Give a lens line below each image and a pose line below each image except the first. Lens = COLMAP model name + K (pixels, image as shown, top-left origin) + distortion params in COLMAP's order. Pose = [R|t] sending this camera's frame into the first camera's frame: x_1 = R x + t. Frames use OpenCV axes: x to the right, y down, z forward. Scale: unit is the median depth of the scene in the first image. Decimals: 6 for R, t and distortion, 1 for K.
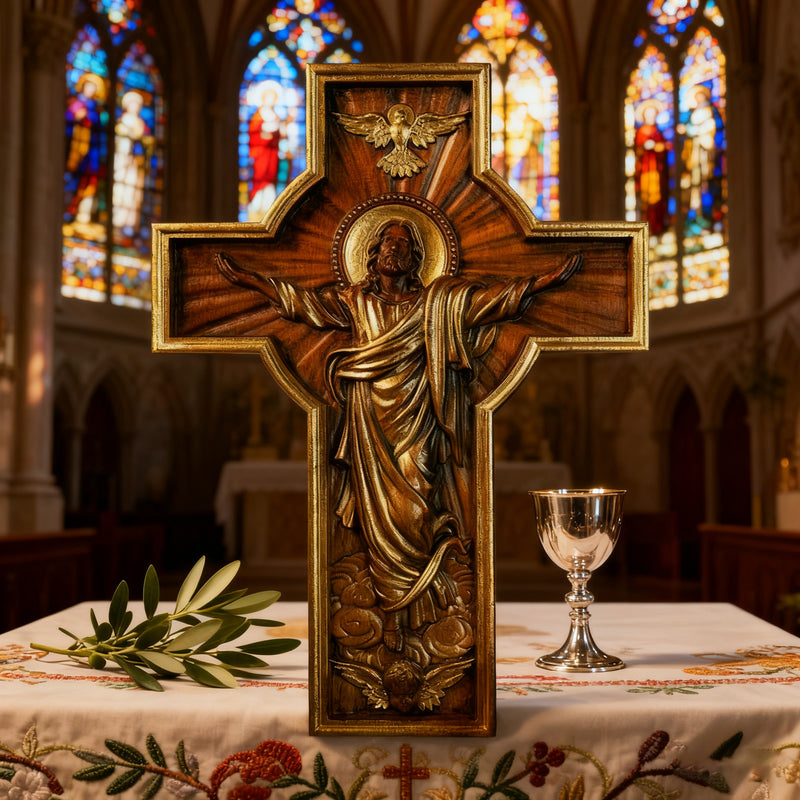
lens RADIAL K [[3074.0, 0, 399.9], [0, 3074.0, 399.6], [0, 0, 1]] dist [-0.084571, -0.389344]
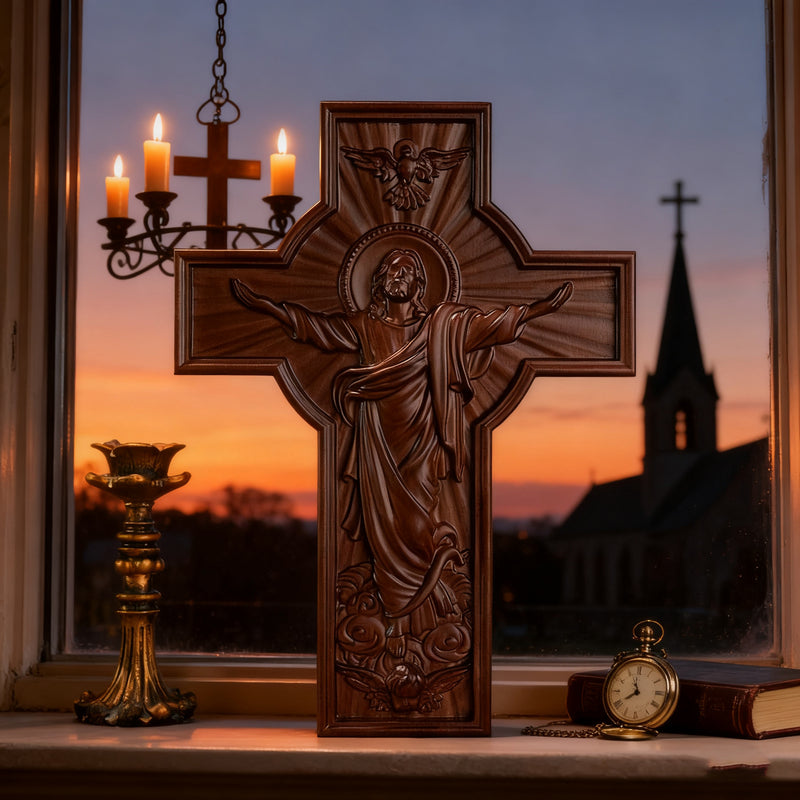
lens RADIAL K [[3733.3, 0, 400.0], [0, 3733.3, 399.8], [0, 0, 1]] dist [0.007291, -0.110926]
pose [[0.999982, 0.005521, -0.002381, 0.001700], [-0.005555, 0.999882, -0.014295, 0.011955], [0.002302, 0.014308, 0.999895, -0.291085]]
